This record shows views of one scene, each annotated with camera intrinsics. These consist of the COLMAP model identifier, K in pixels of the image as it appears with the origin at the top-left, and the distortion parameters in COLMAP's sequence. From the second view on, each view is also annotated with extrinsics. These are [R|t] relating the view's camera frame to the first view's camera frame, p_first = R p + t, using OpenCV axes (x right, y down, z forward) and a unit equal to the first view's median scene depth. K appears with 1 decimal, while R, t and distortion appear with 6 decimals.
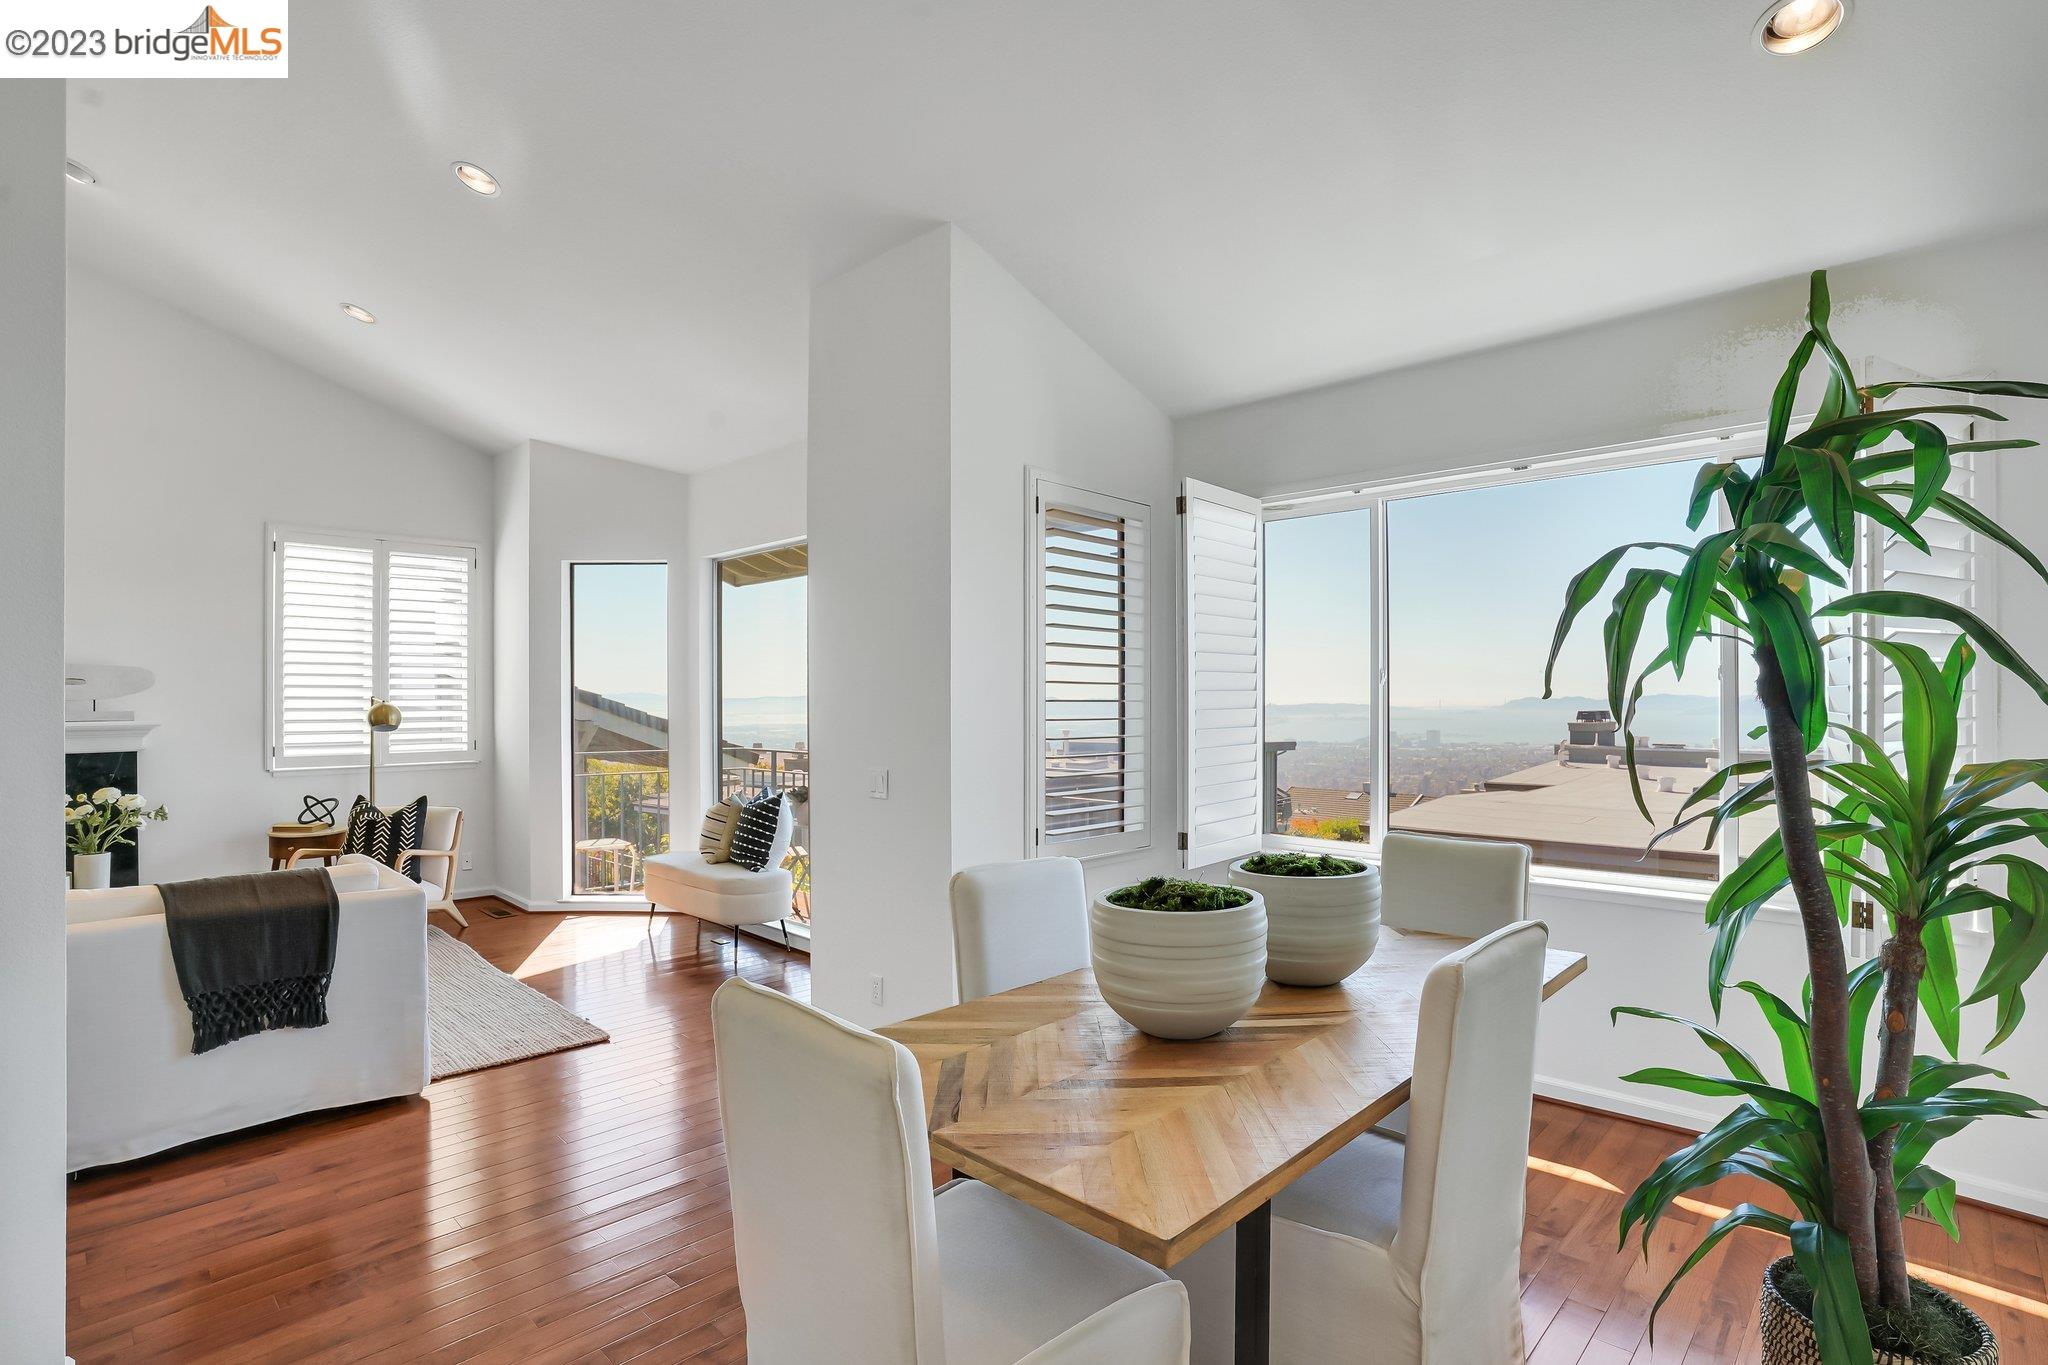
lens RADIAL K [[986.2, 0, 1029.0], [0, 986.2, 688.6], [0, 0, 1]] dist [-0.027552, -0.000343]
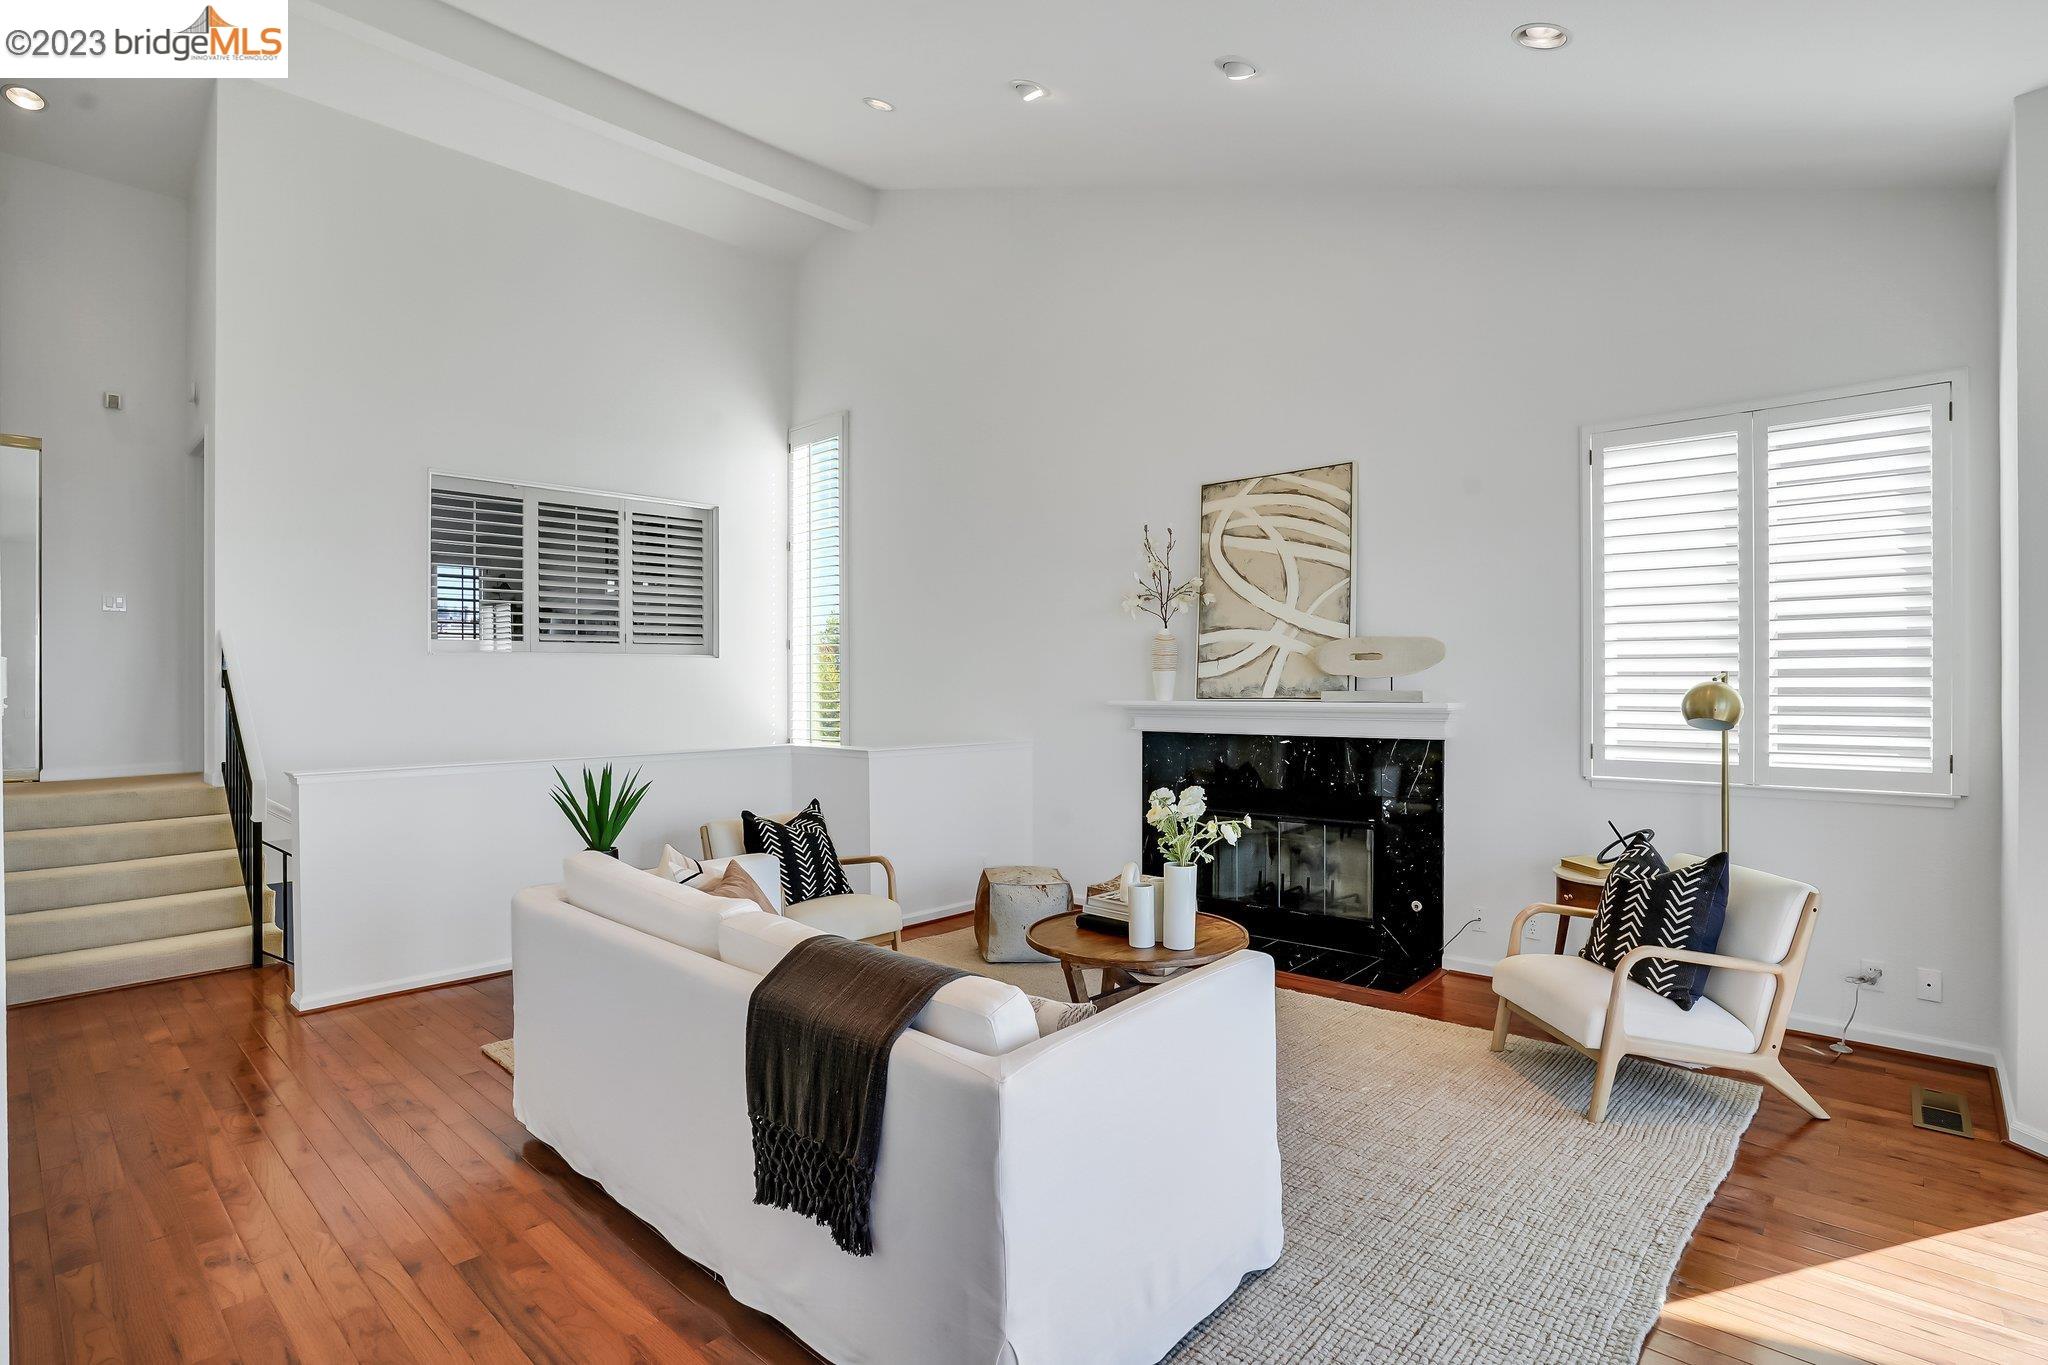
lens RADIAL K [[986.2, 0, 1029.2], [0, 986.2, 688.2], [0, 0, 1]] dist [-0.027552, -0.000343]
pose [[0.049474, 0.004506, -0.998765, -0.097844], [0.003134, 0.999984, 0.004667, 0.014674], [0.998771, -0.003361, 0.049459, 0.568311]]
